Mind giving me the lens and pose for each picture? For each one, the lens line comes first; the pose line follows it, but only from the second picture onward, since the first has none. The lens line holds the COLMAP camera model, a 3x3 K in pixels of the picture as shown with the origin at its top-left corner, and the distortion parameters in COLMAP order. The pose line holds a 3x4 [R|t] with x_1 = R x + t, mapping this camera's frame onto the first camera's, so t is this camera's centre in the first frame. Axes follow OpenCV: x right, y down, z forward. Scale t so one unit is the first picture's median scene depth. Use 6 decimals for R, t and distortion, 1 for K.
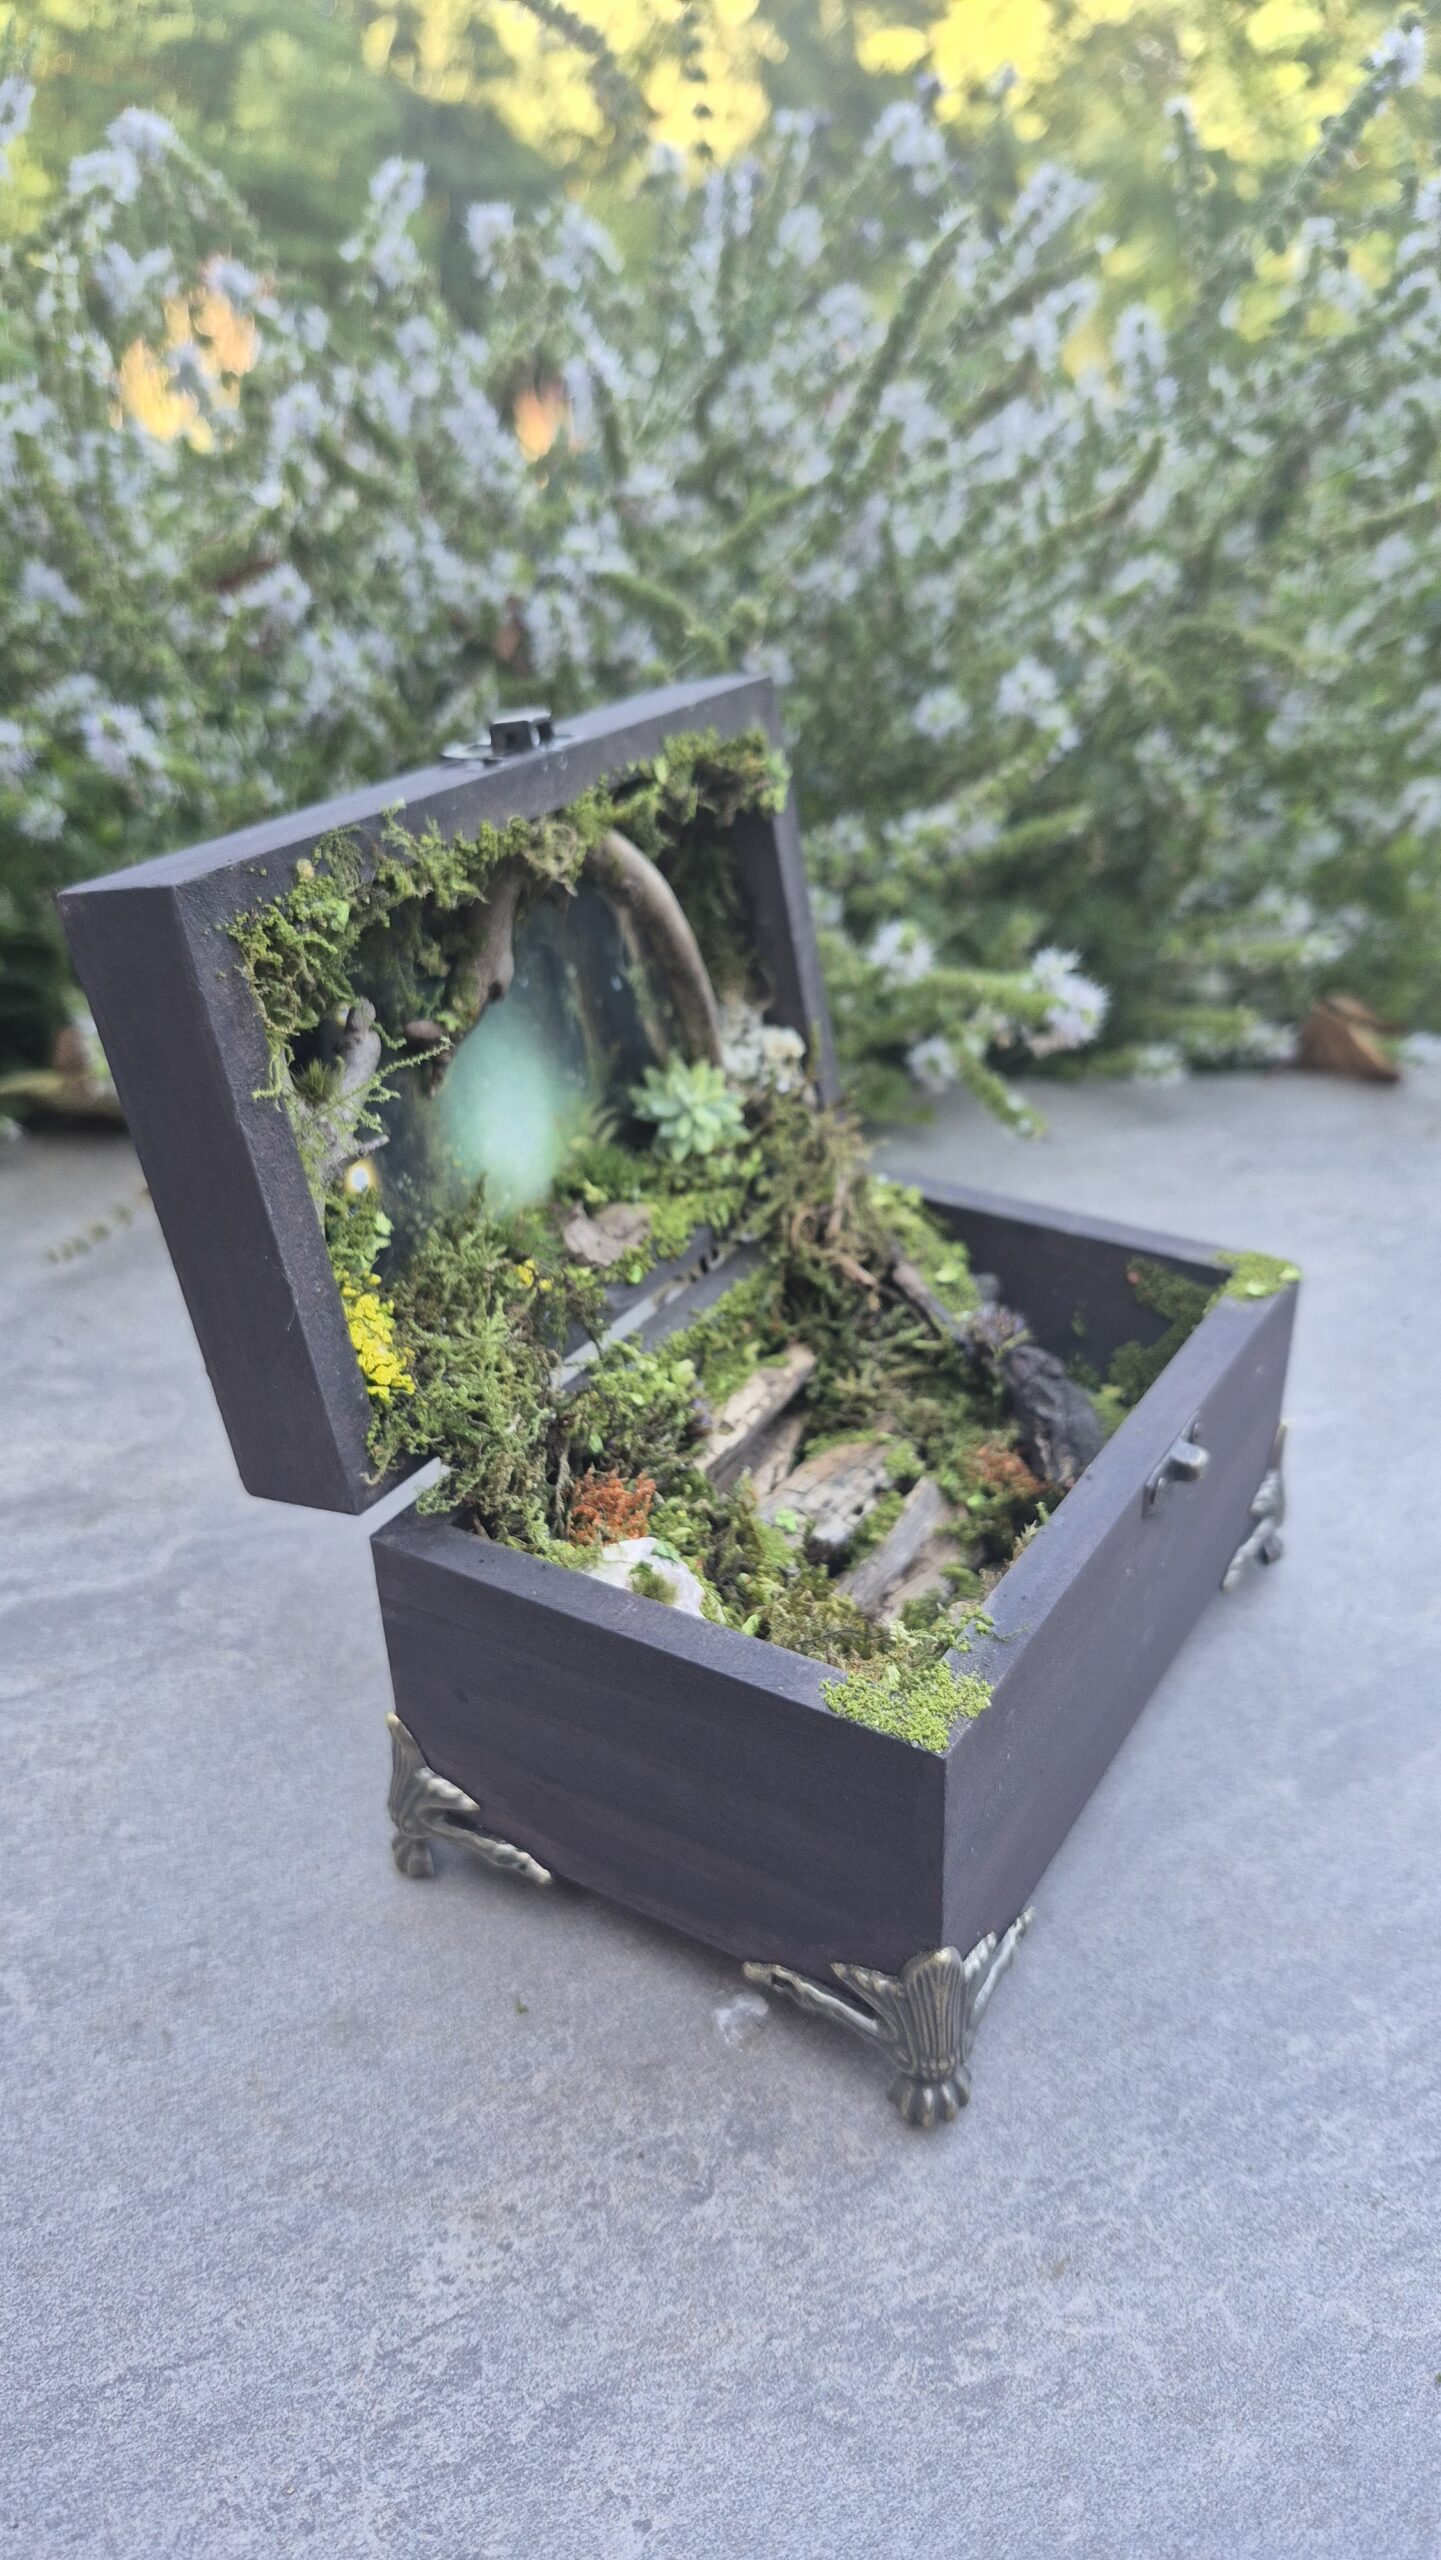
lens RADIAL K [[1872.6, 0, 724.7], [0, 1872.6, 1284.1], [0, 0, 1]] dist [0.030222, -0.078238]
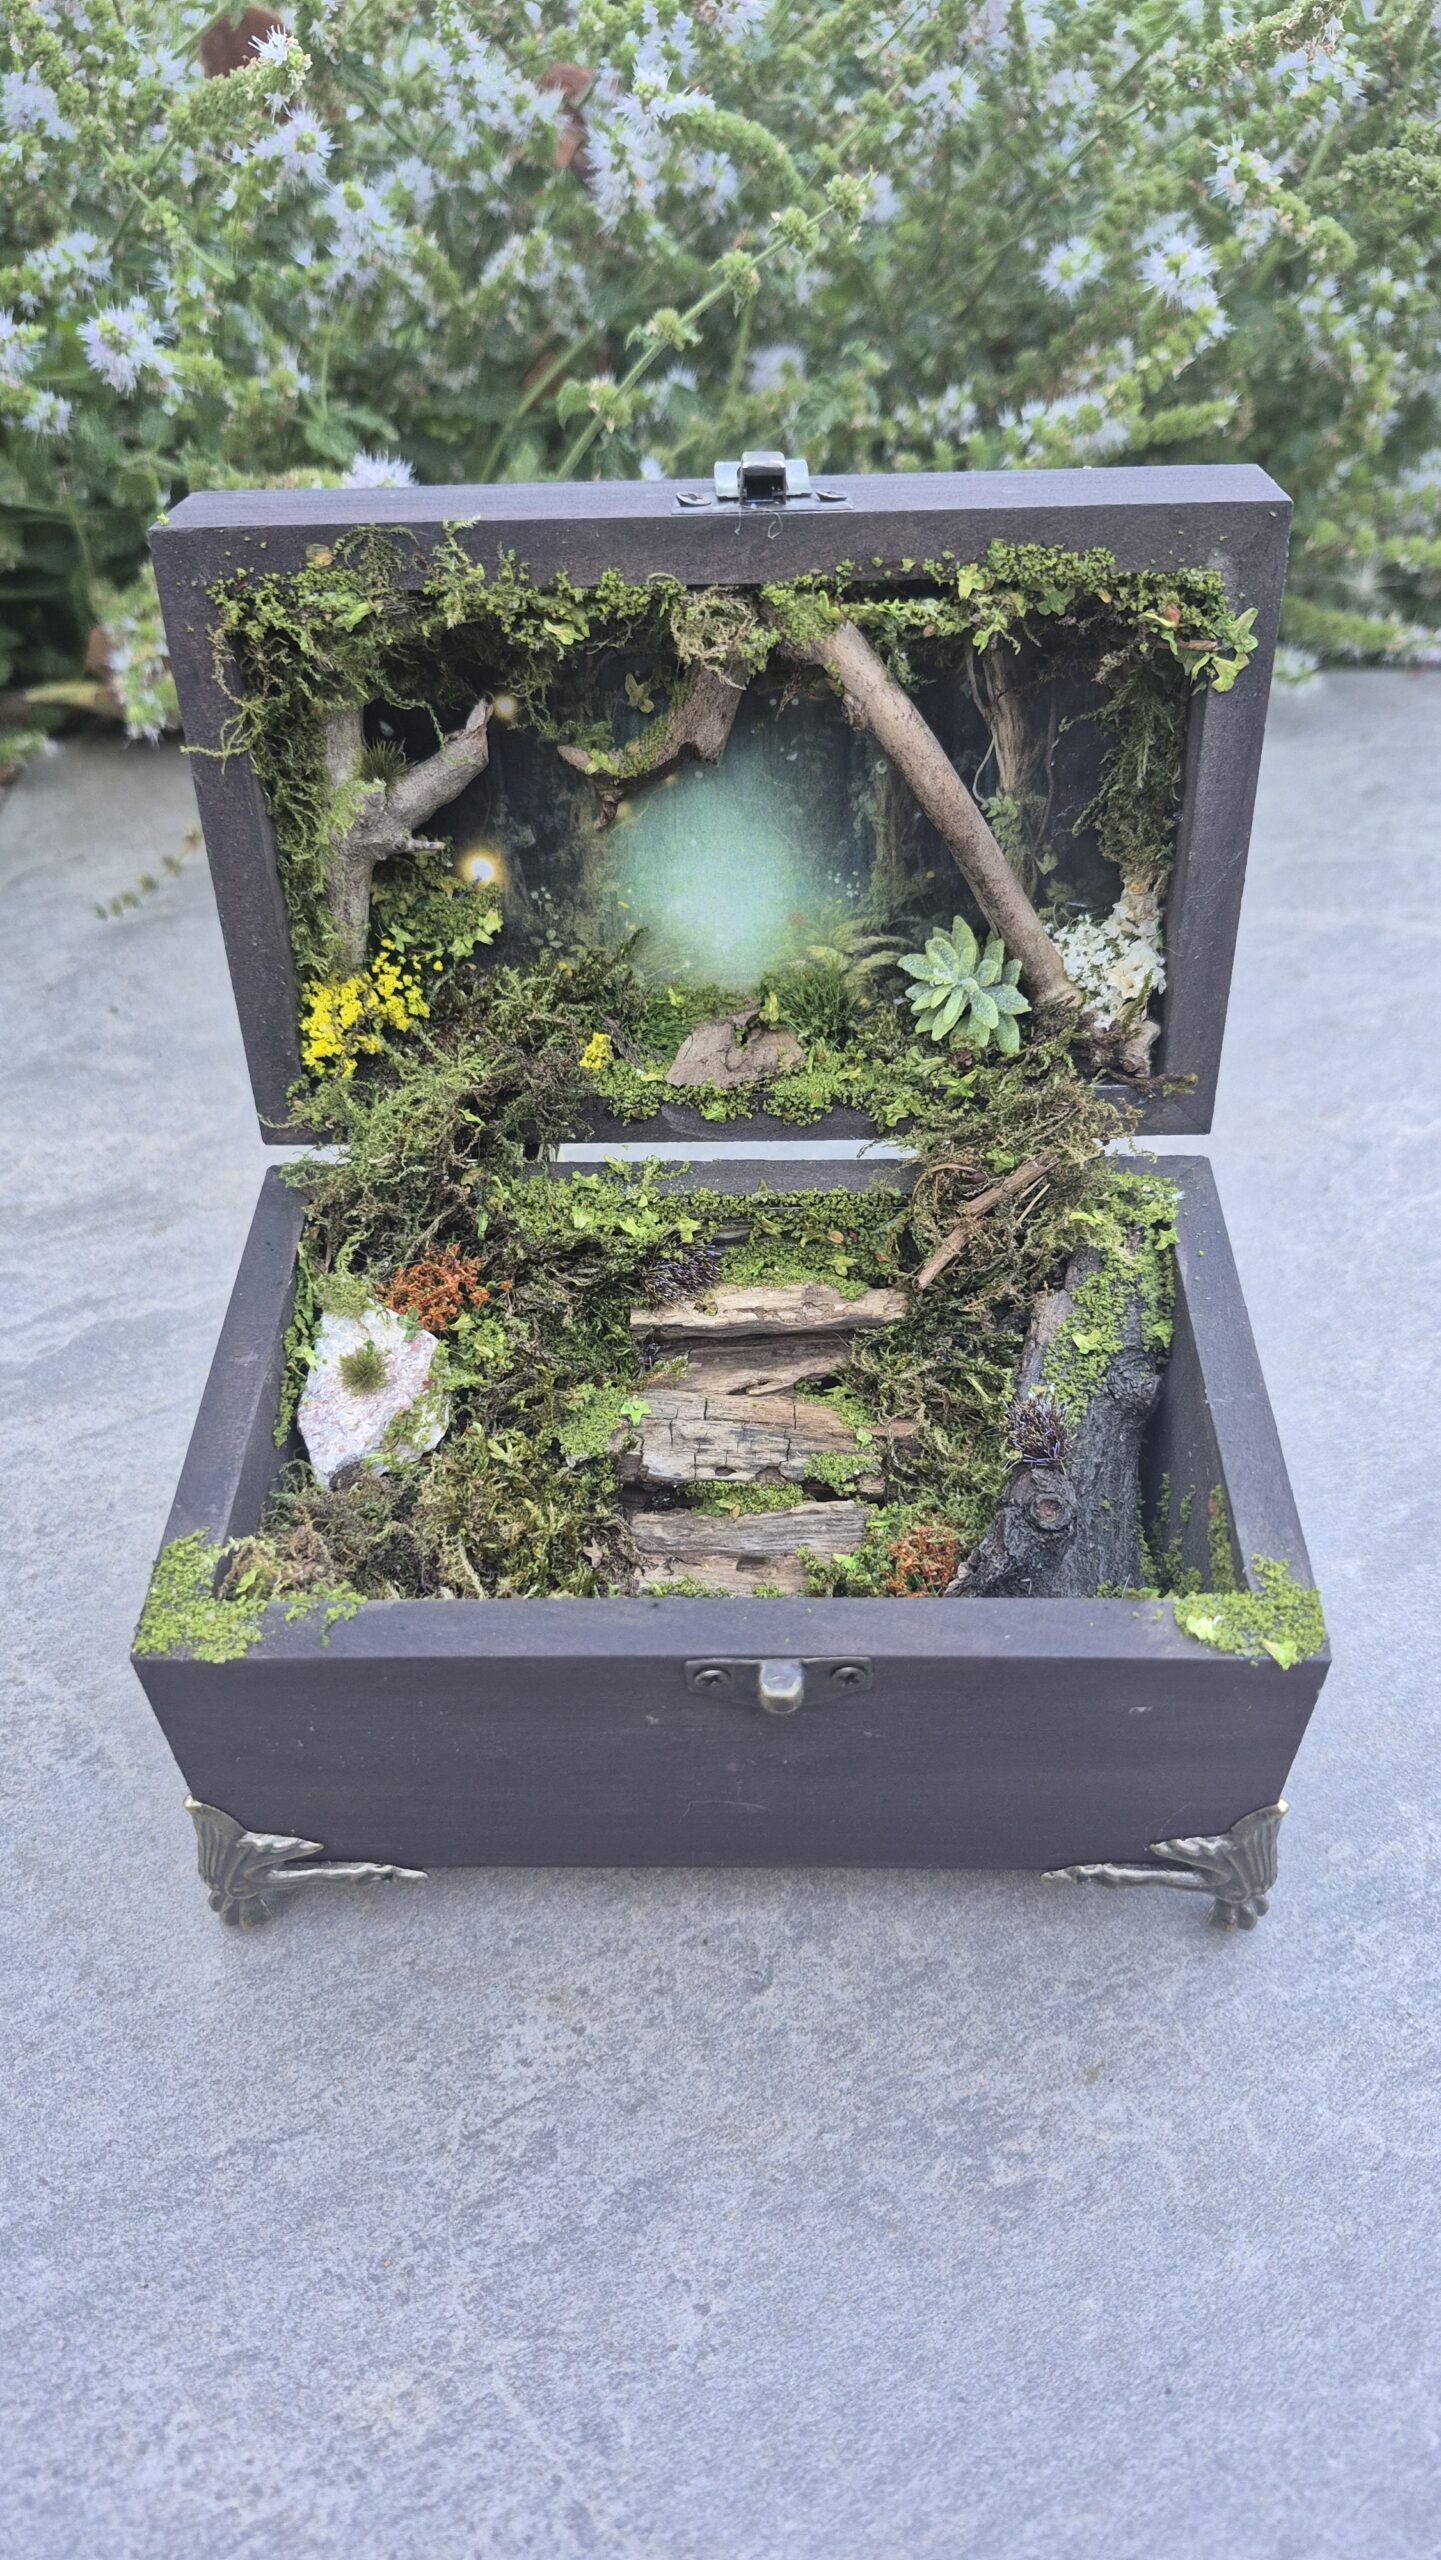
lens RADIAL K [[1842.2, 0, 724.8], [0, 1842.2, 1274.3], [0, 0, 1]] dist [0.110358, -0.209230]
pose [[0.998967, 0.019179, -0.041193, 0.003003], [-0.006512, 0.957627, 0.287937, -0.205434], [0.044970, -0.287371, 0.956763, 0.095895]]
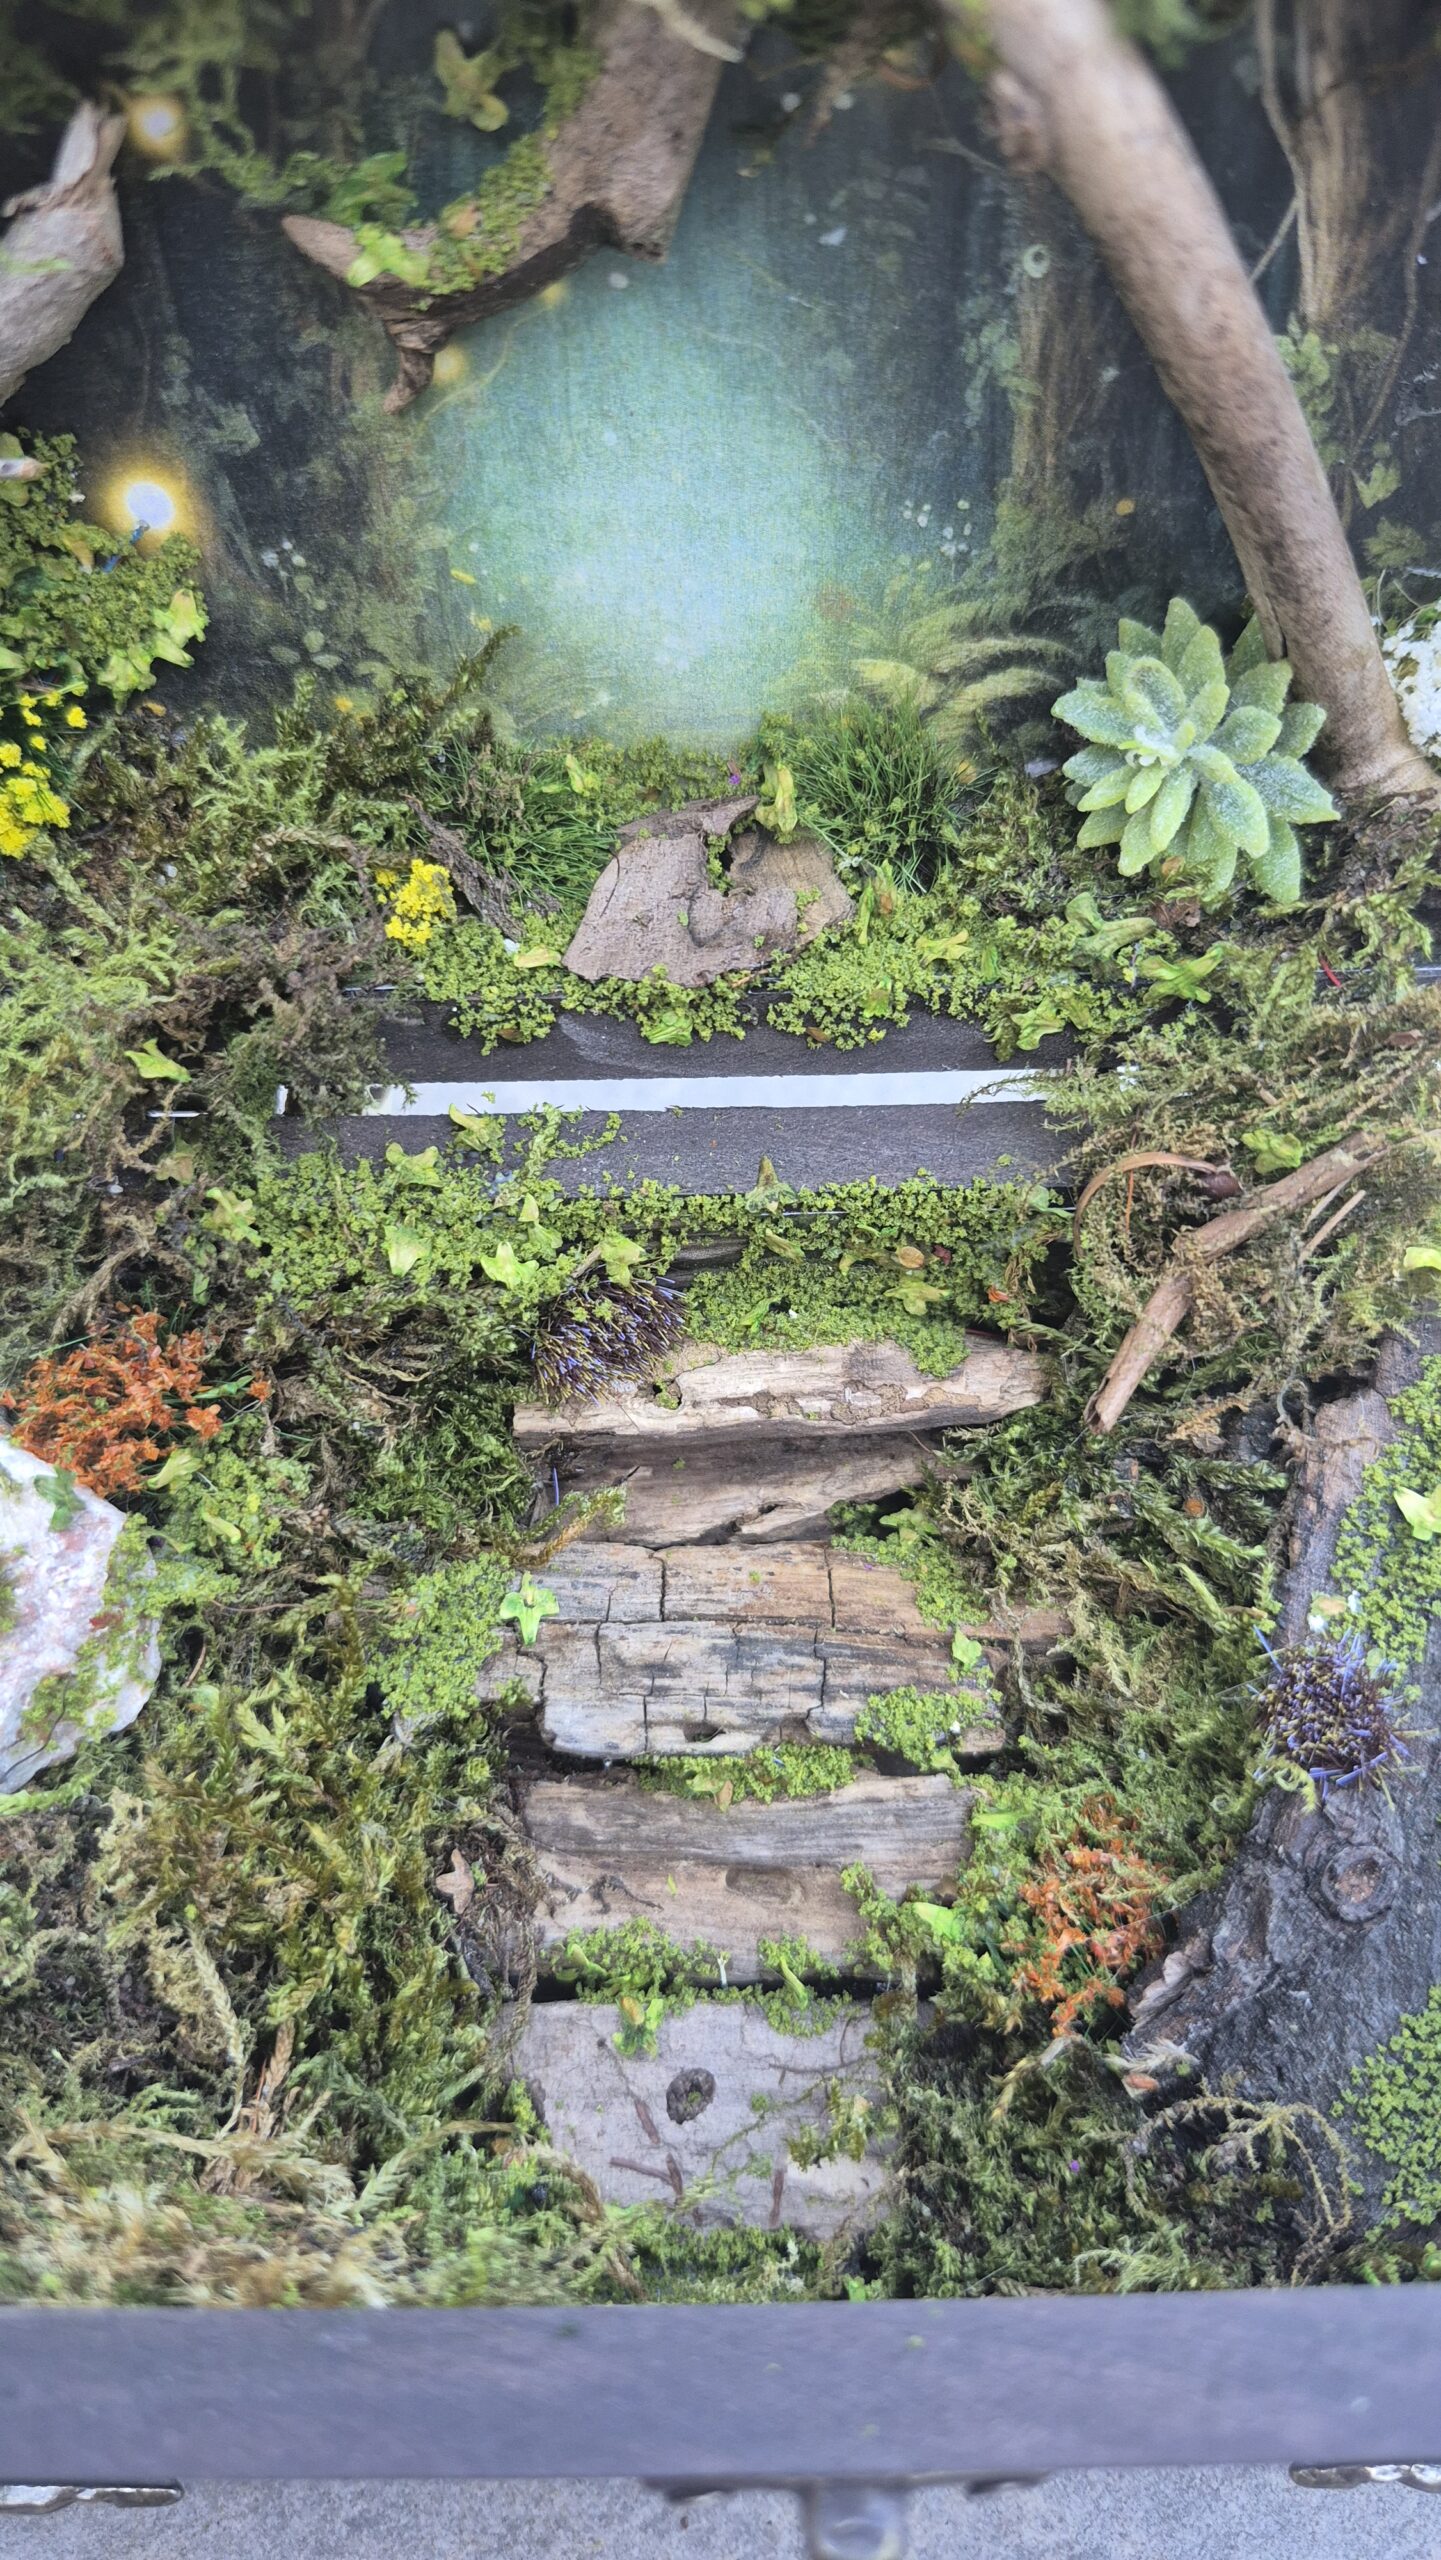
lens RADIAL K [[1893.4, 0, 719.6], [0, 1893.4, 1262.8], [0, 0, 1]] dist [0.116857, -0.320878]
pose [[0.999943, 0.006677, -0.008333, -0.031059], [-0.001623, 0.866341, 0.499450, -0.198878], [0.010554, -0.499408, 0.866303, 0.674027]]
